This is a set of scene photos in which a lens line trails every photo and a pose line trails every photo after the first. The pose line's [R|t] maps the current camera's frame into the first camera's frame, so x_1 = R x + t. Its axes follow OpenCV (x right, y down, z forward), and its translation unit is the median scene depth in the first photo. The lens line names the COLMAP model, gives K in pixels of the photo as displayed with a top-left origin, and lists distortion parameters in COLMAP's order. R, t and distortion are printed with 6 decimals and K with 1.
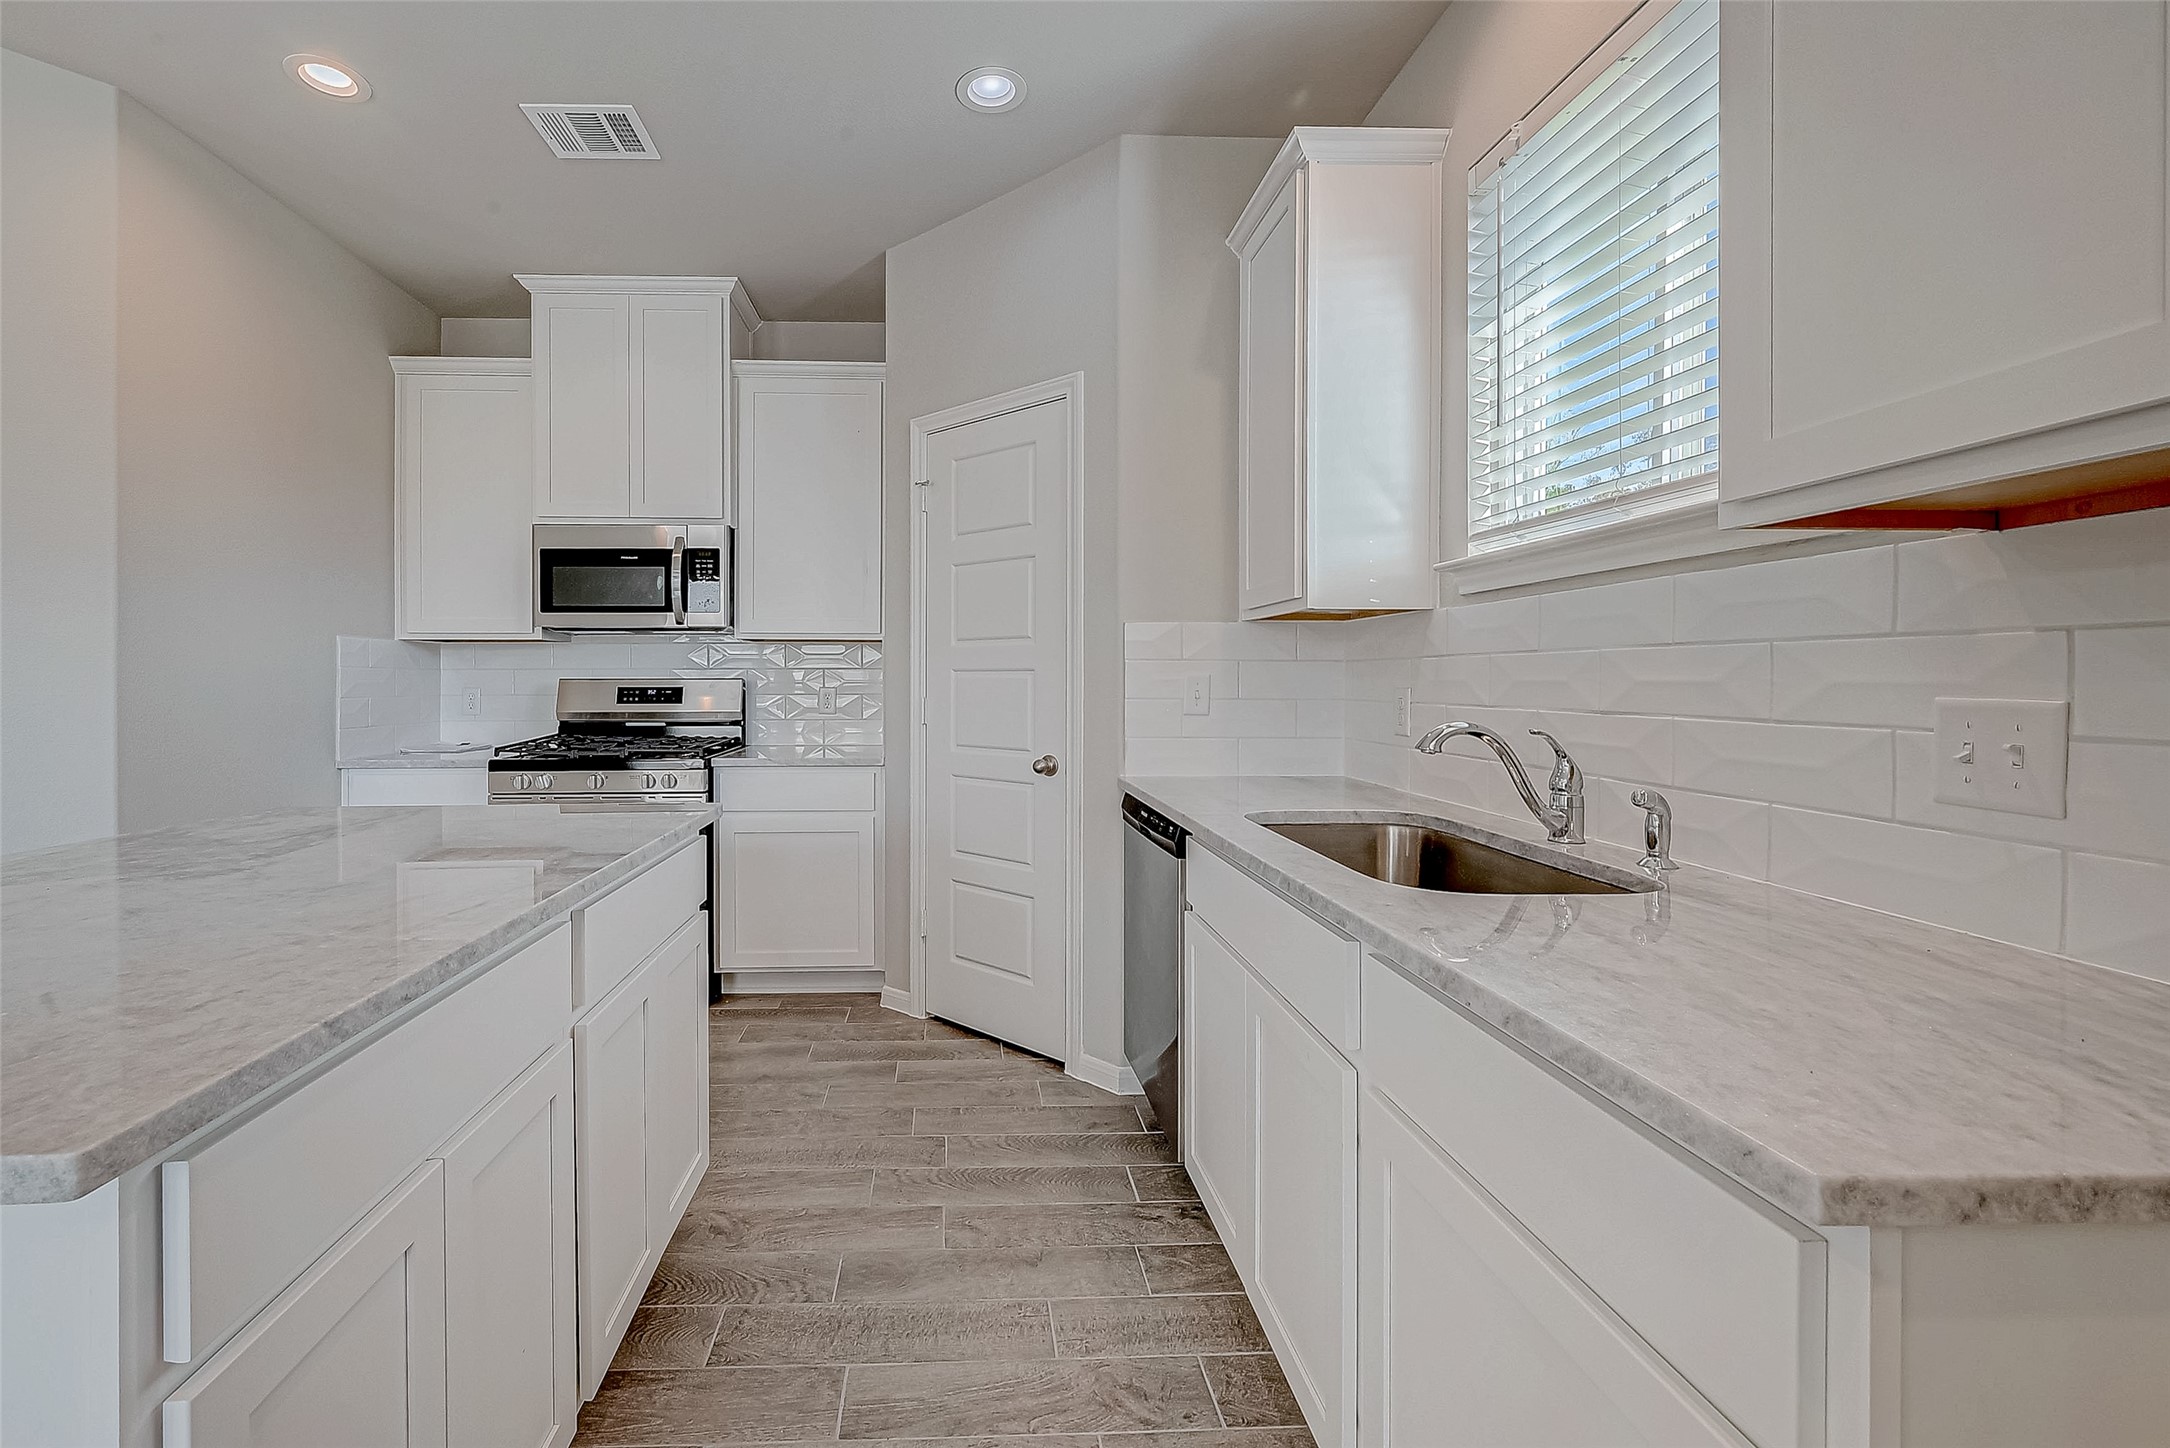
lens RADIAL K [[913.0, 0, 974.9], [0, 913.0, 684.1], [0, 0, 1]] dist [-0.000988, 0.000747]
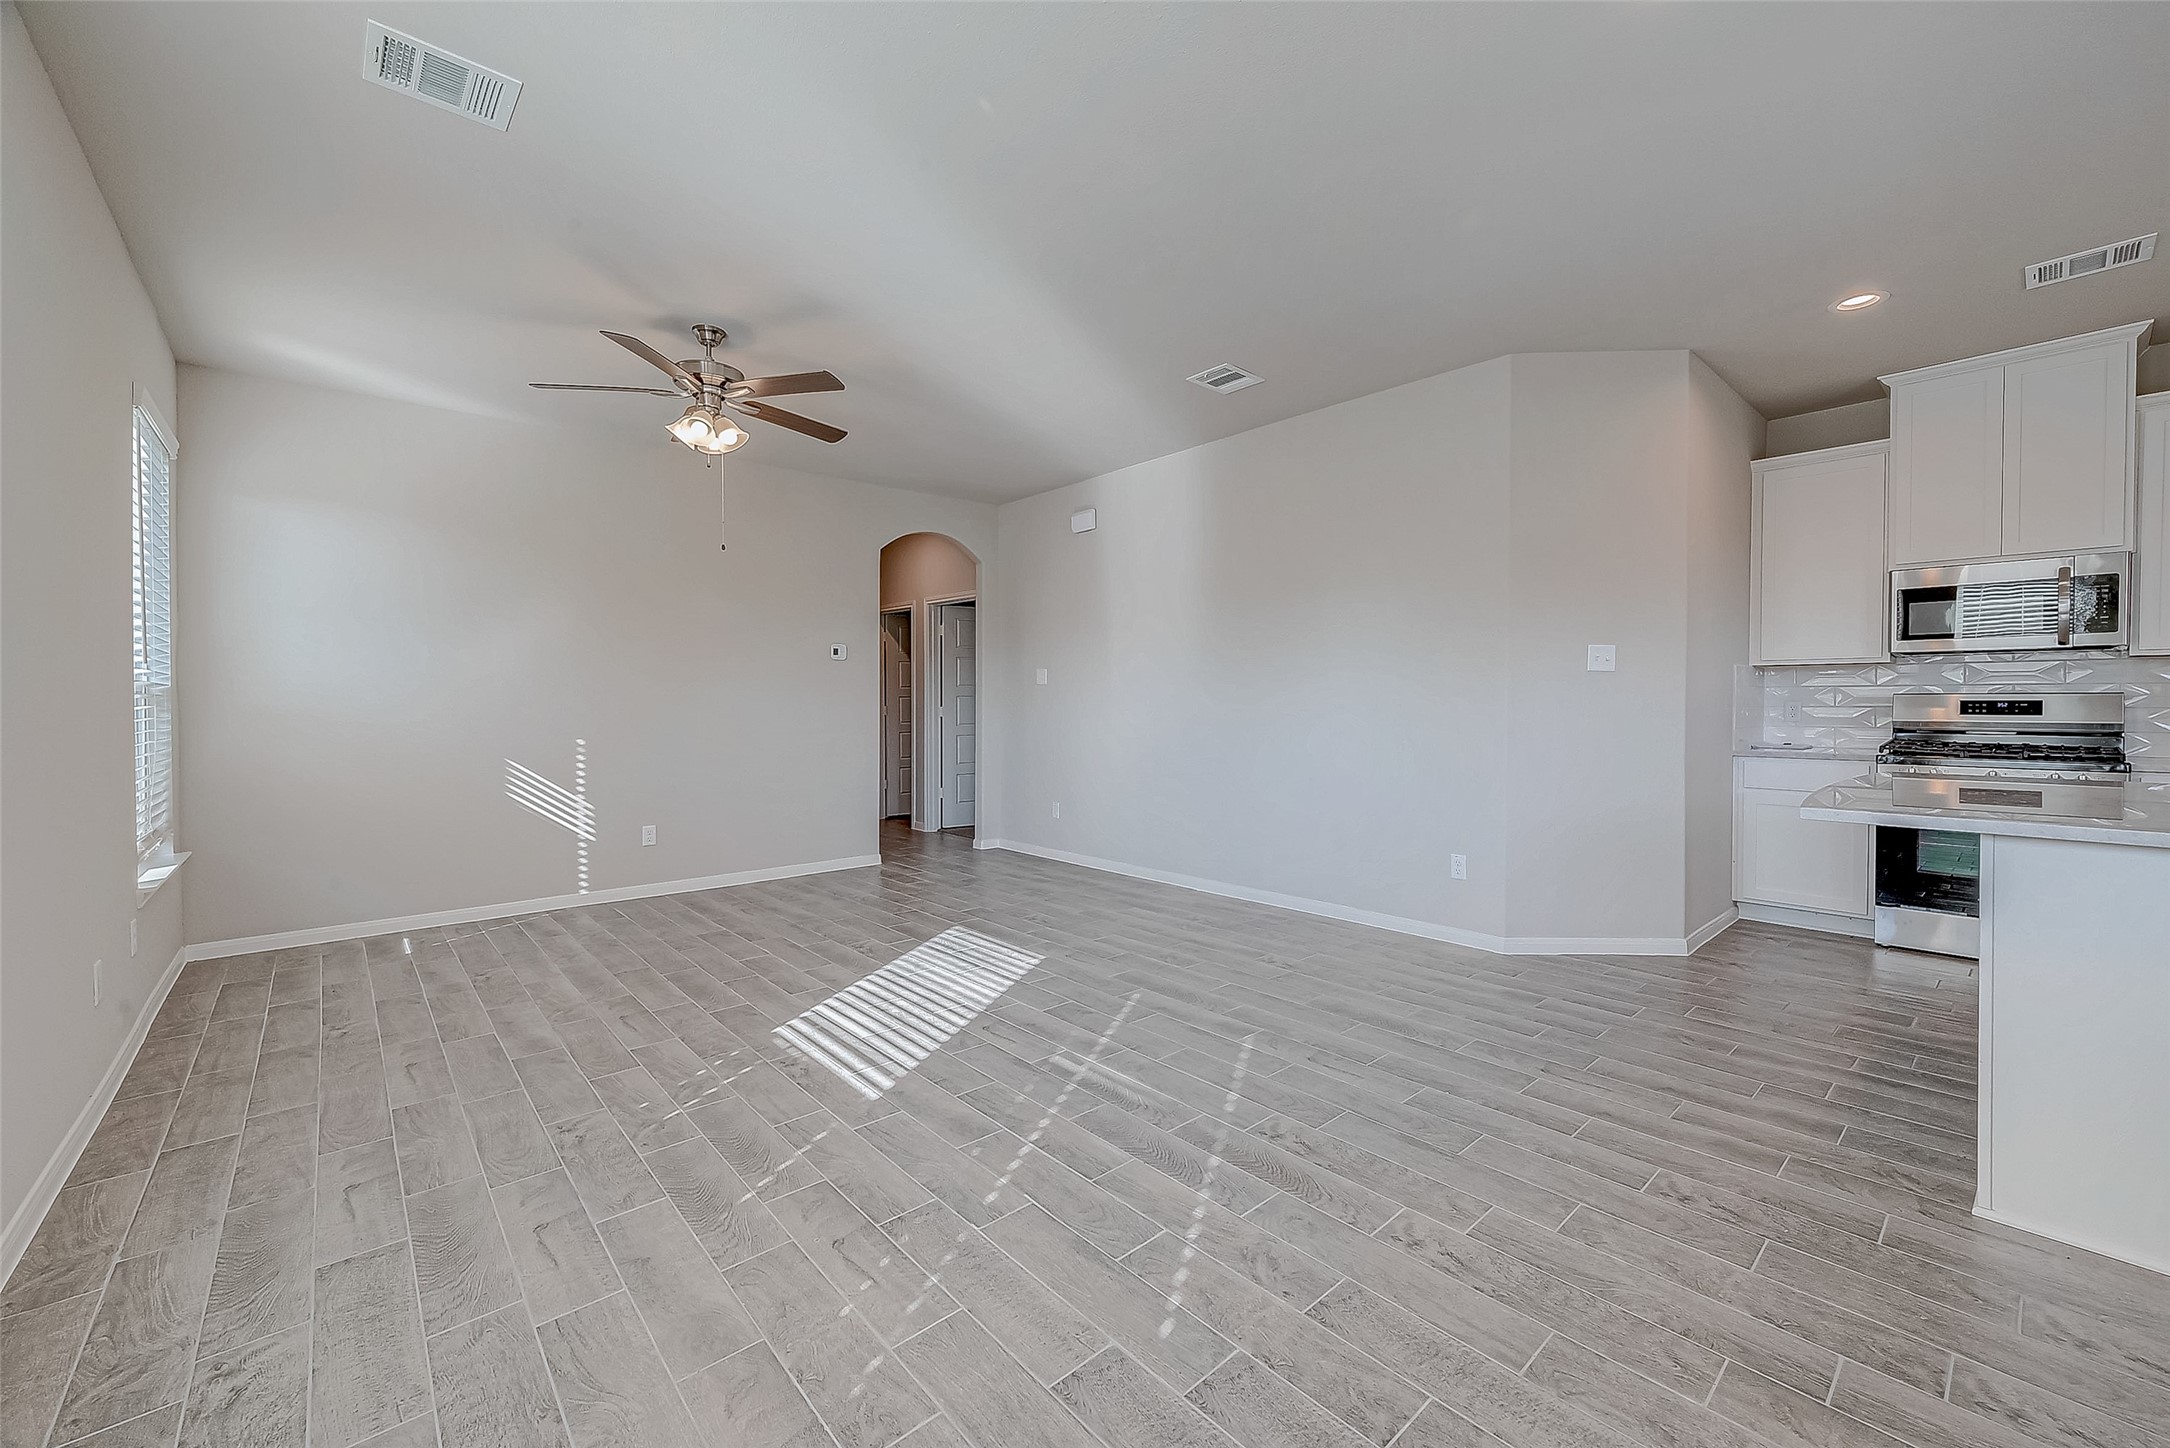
lens RADIAL K [[861.7, 0, 1088.4], [0, 861.7, 708.4], [0, 0, 1]] dist [0.000013, -0.000154]
pose [[0.639687, 0.007800, -0.768596, -0.293806], [-0.002573, 0.999965, 0.008006, 0.008491], [0.768631, -0.003144, 0.639684, -0.651237]]
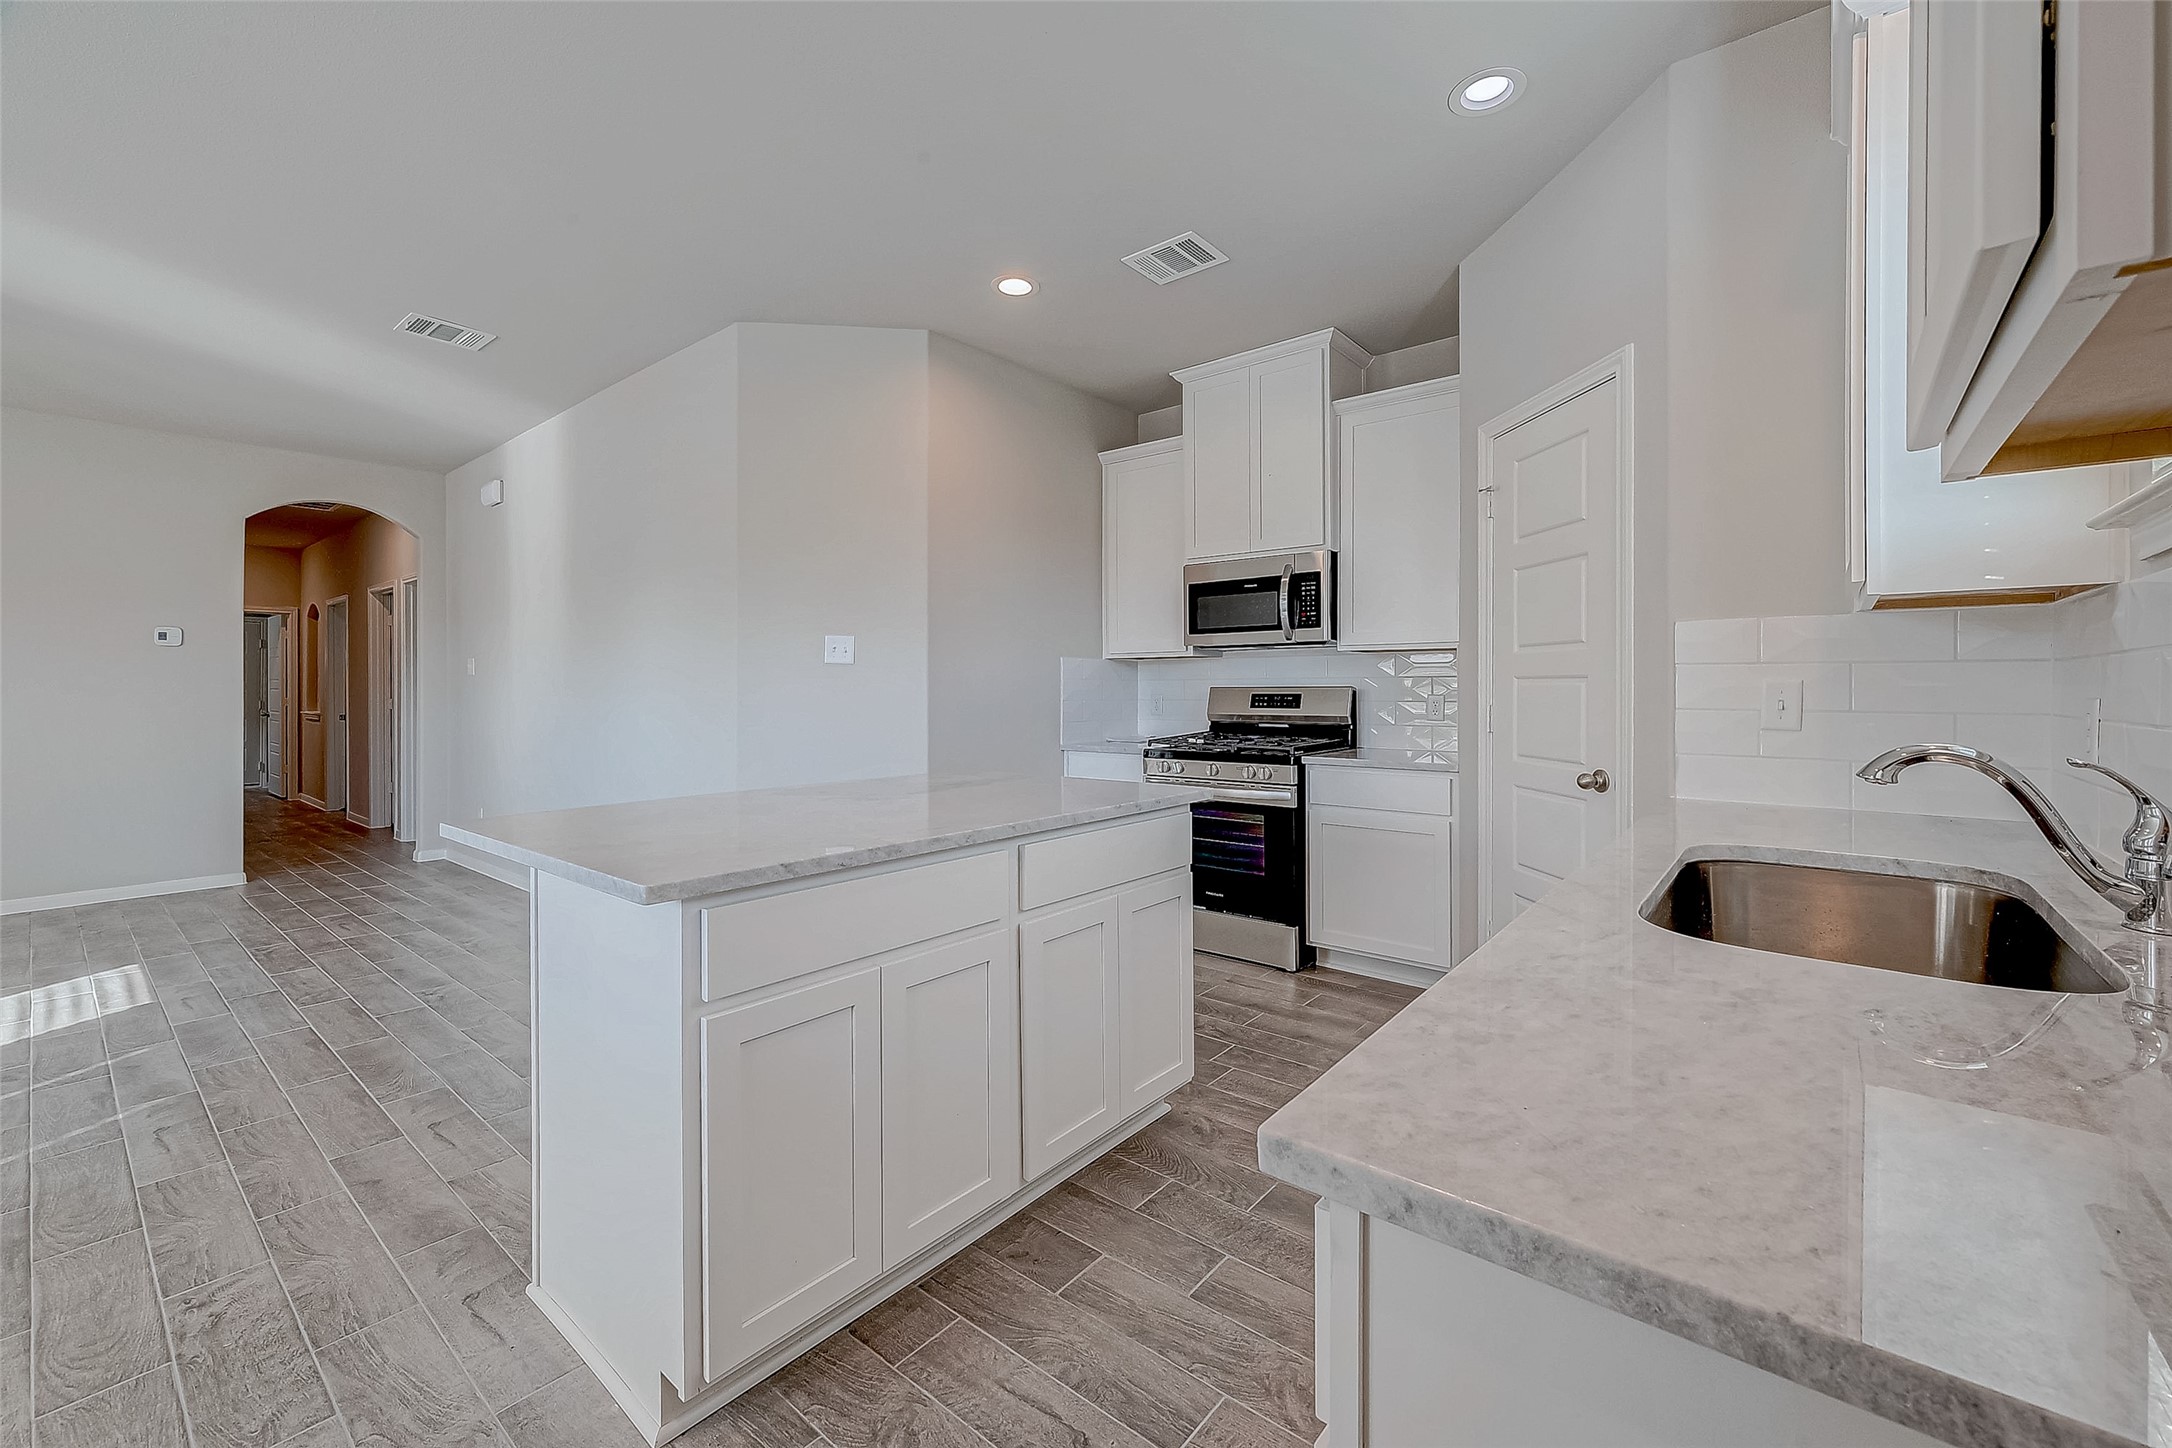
lens RADIAL K [[865.7, 0, 1092.8], [0, 865.7, 691.8], [0, 0, 1]] dist [-0.001242, -0.000129]
pose [[0.755761, 0.002179, -0.654844, 0.222601], [-0.001892, 0.999998, 0.001144, -0.000388], [0.654845, 0.000374, 0.755763, 0.007509]]
